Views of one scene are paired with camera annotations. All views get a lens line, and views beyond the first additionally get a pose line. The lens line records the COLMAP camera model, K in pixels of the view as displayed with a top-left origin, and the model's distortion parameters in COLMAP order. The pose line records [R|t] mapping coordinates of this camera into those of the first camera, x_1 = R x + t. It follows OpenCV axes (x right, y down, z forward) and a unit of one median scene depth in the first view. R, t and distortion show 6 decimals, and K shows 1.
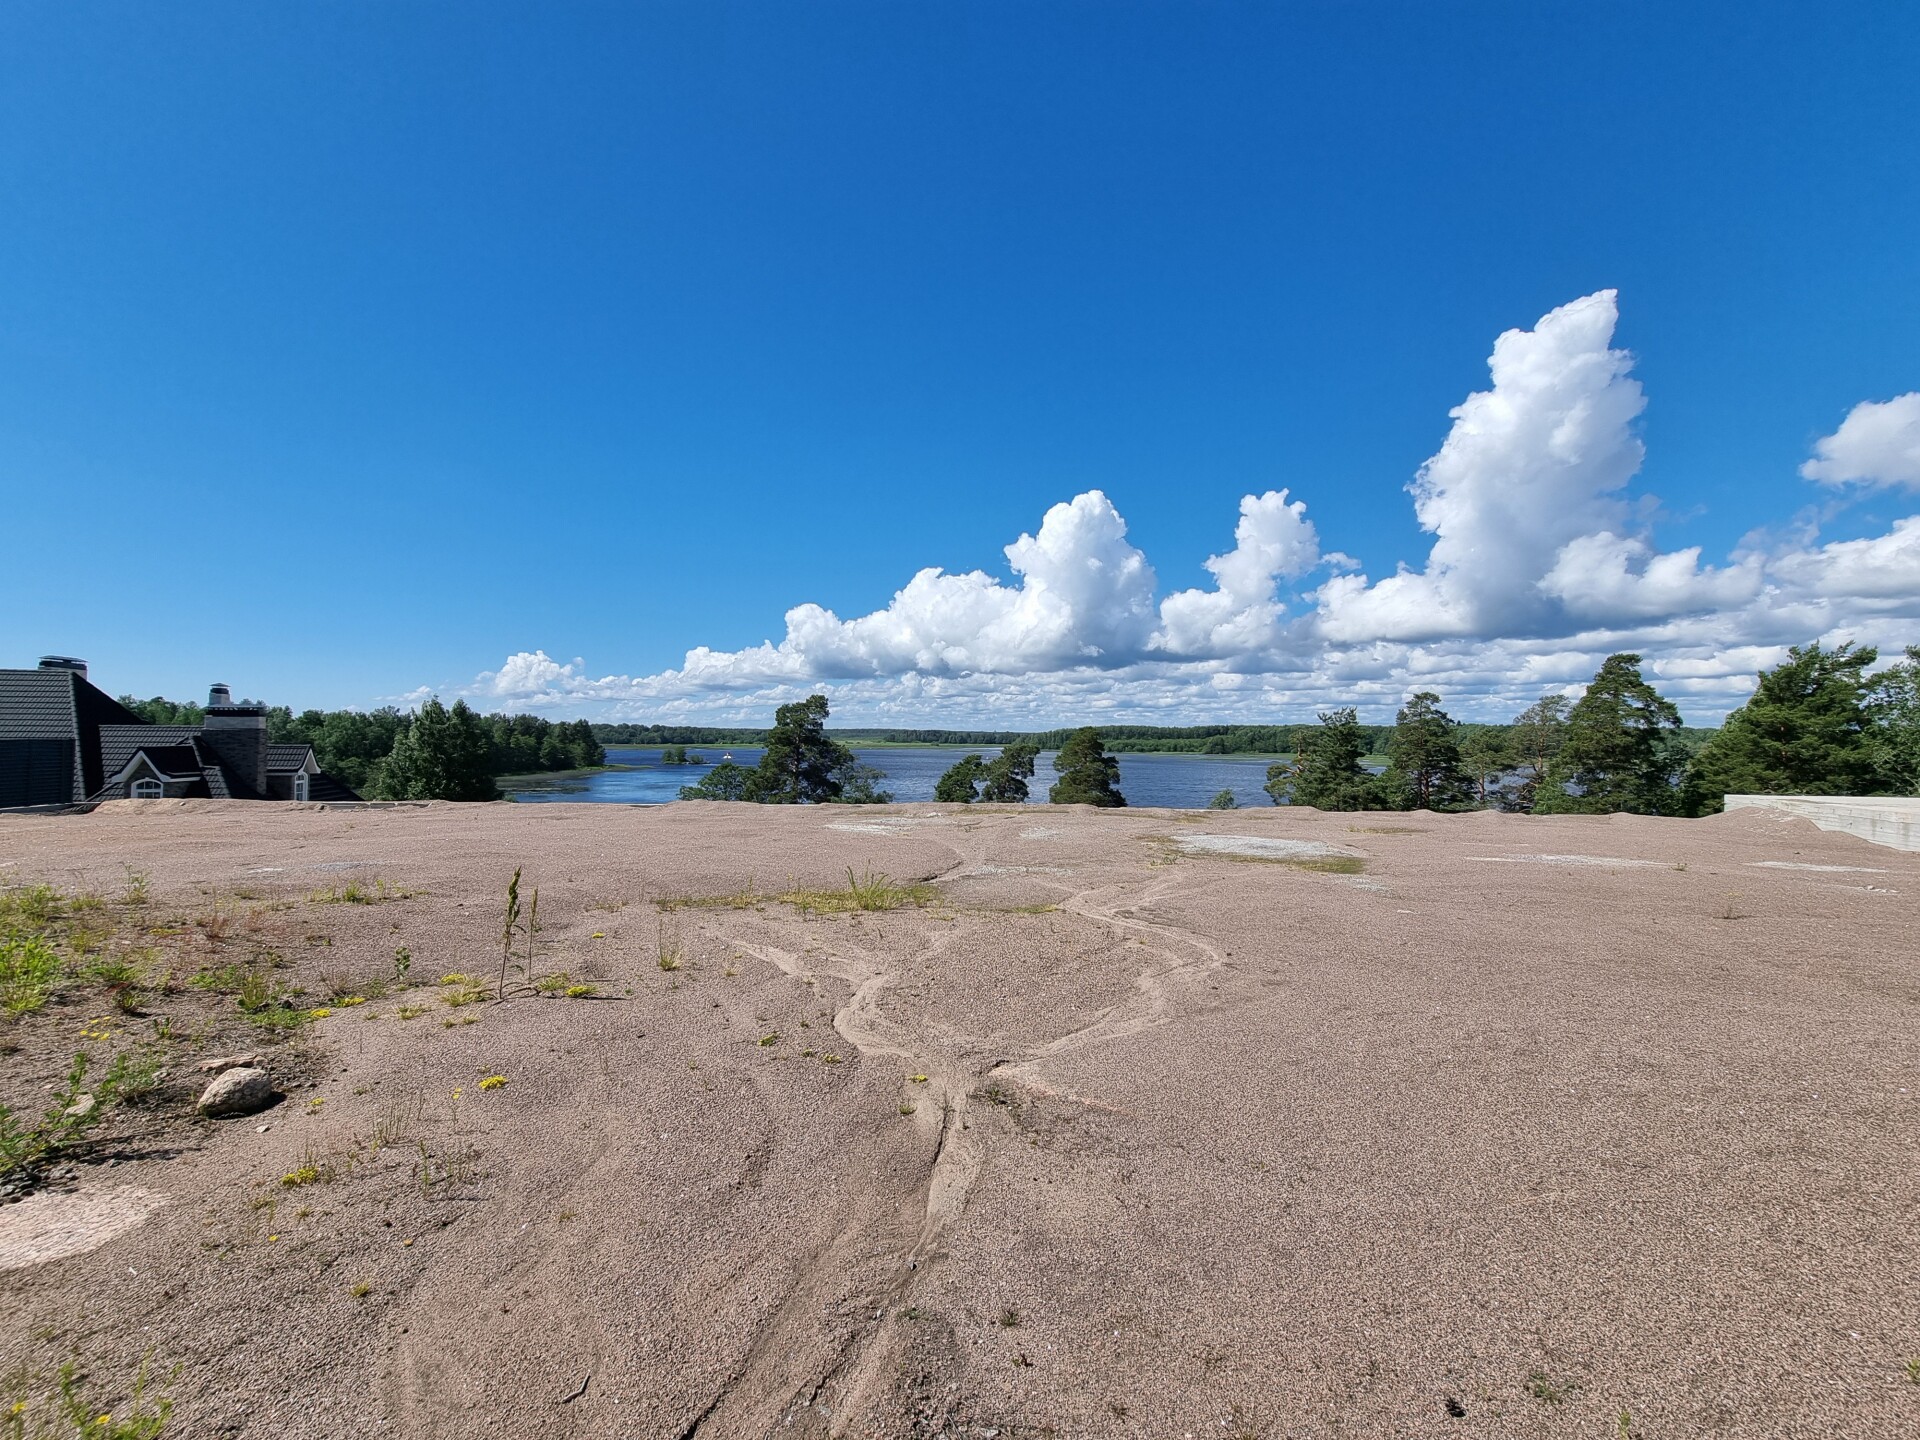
lens RADIAL K [[798.6, 0, 960.0], [0, 798.6, 720.0], [0, 0, 1]] dist [-0.002038, -0.000180]
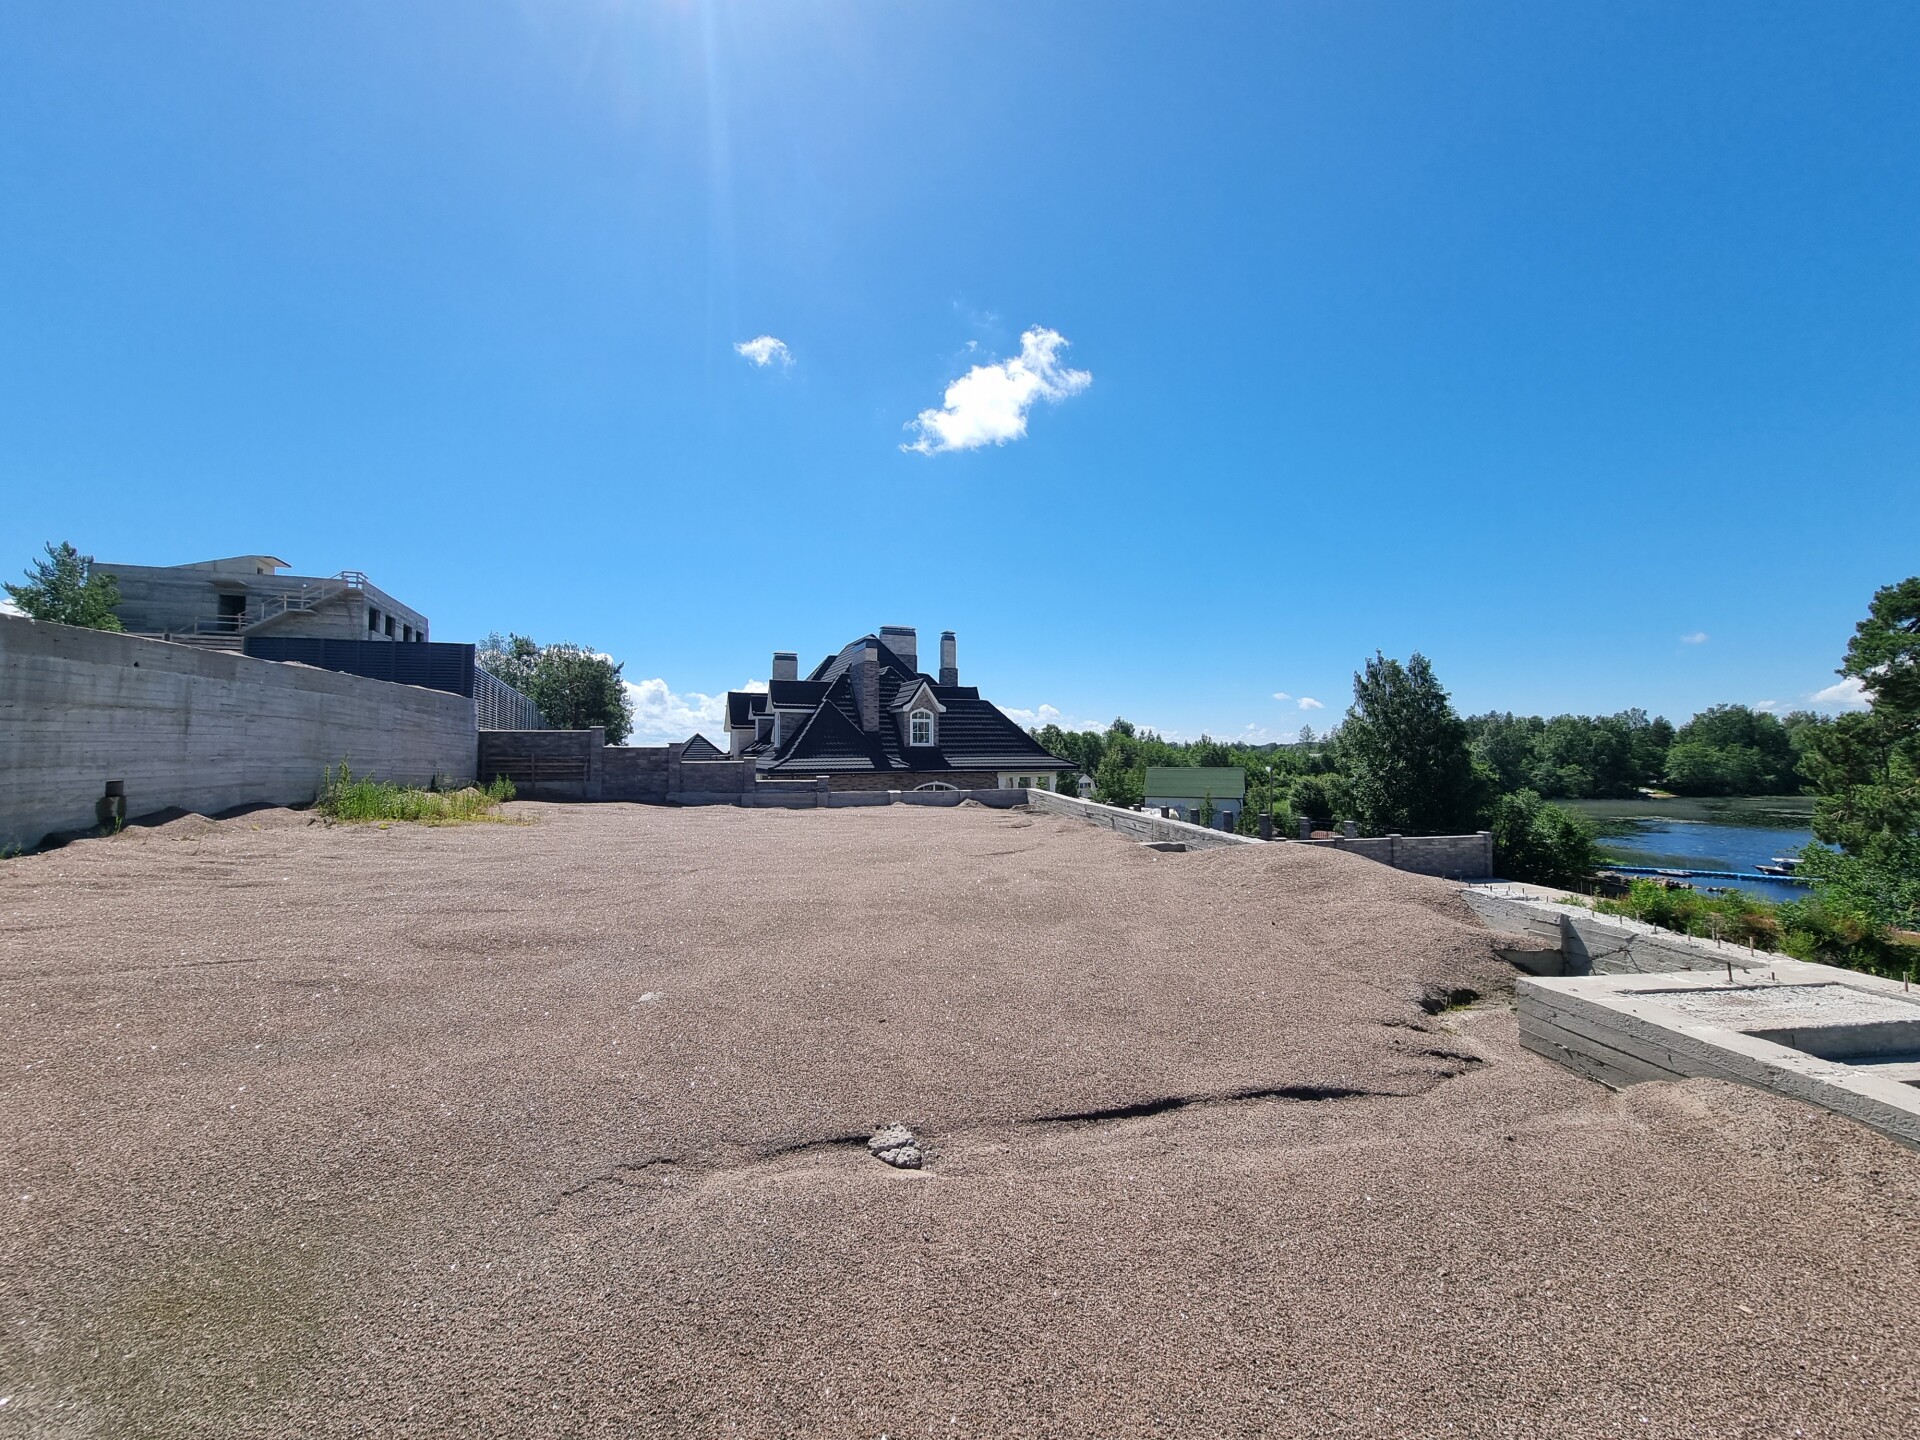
lens RADIAL K [[790.0, 0, 955.5], [0, 790.0, 722.7], [0, 0, 1]] dist [-0.003881, -0.000308]
pose [[0.167434, -0.047475, -0.984739, 0.004785], [0.024459, 0.998732, -0.043991, 0.015452], [0.985580, -0.016720, 0.168383, 0.115513]]
